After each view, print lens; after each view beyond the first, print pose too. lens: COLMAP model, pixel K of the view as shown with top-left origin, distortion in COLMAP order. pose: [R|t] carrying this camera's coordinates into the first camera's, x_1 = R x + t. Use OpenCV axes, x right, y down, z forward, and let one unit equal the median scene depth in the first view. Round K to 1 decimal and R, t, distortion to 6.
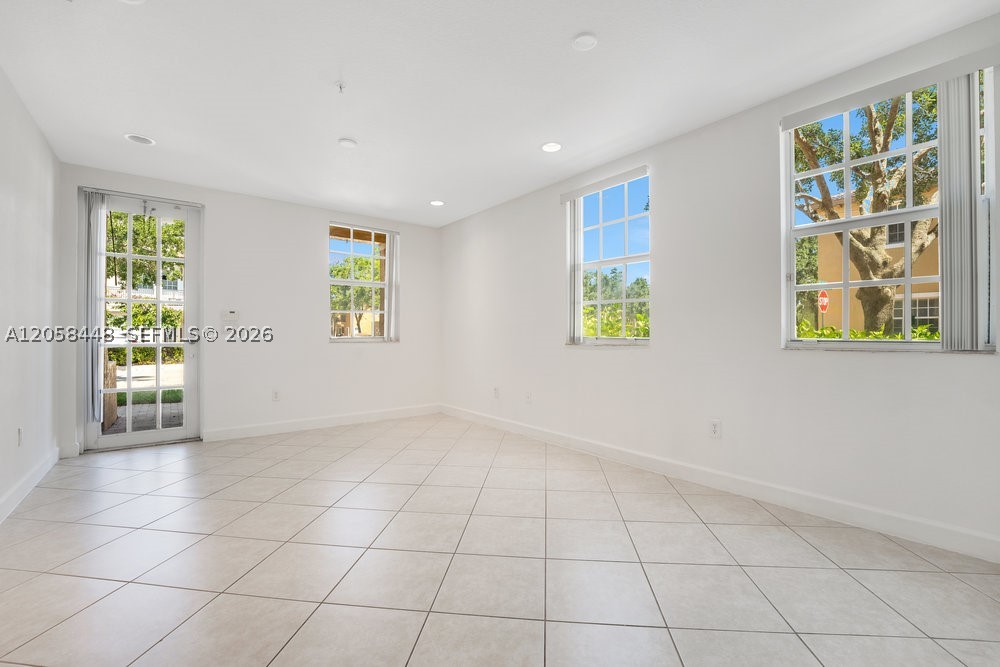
lens RADIAL K [[429.4, 0, 501.3], [0, 429.4, 334.6], [0, 0, 1]] dist [-0.020373, -0.002721]
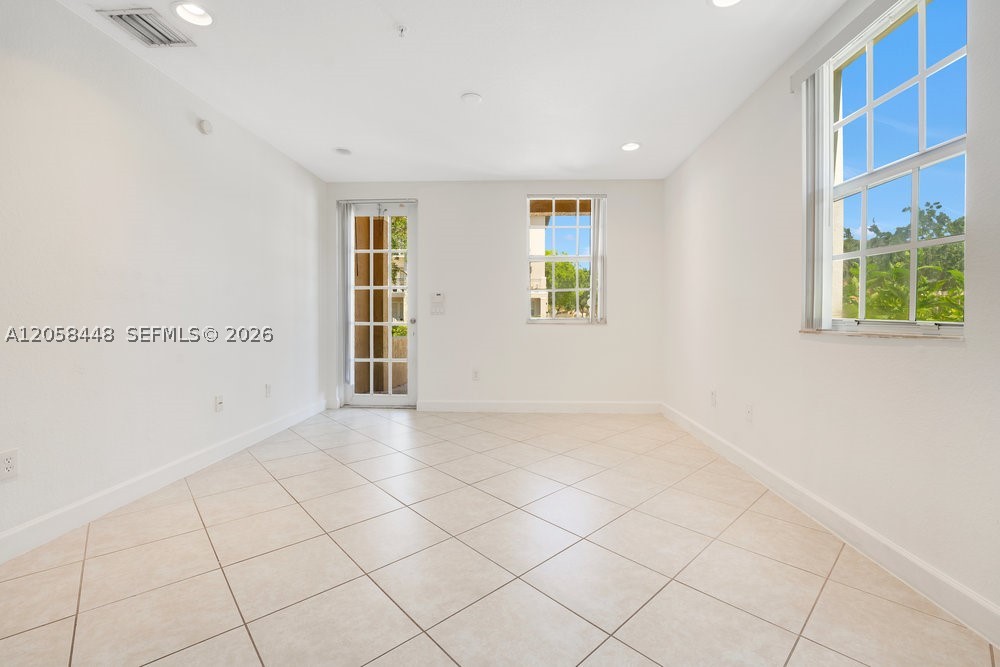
lens RADIAL K [[429.4, 0, 495.5], [0, 429.4, 325.3], [0, 0, 1]] dist [-0.020373, -0.002721]
pose [[0.759752, 0.014740, -0.650045, 0.194207], [-0.000693, 0.999761, 0.021860, 0.001504], [0.650212, -0.016158, 0.759581, 0.271961]]
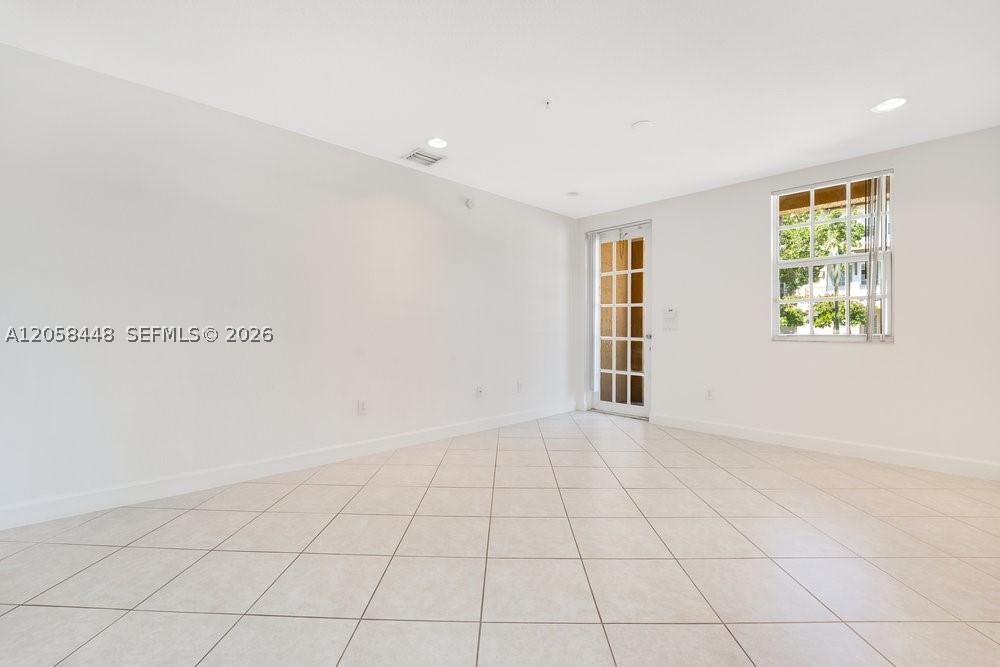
lens RADIAL K [[429.4, 0, 497.8], [0, 429.4, 333.3], [0, 0, 1]] dist [-0.020373, -0.002721]
pose [[0.080872, 0.005038, -0.996712, 0.438185], [-0.003676, 0.999982, 0.004756, 0.002955], [0.996718, 0.003279, 0.080889, 0.490191]]
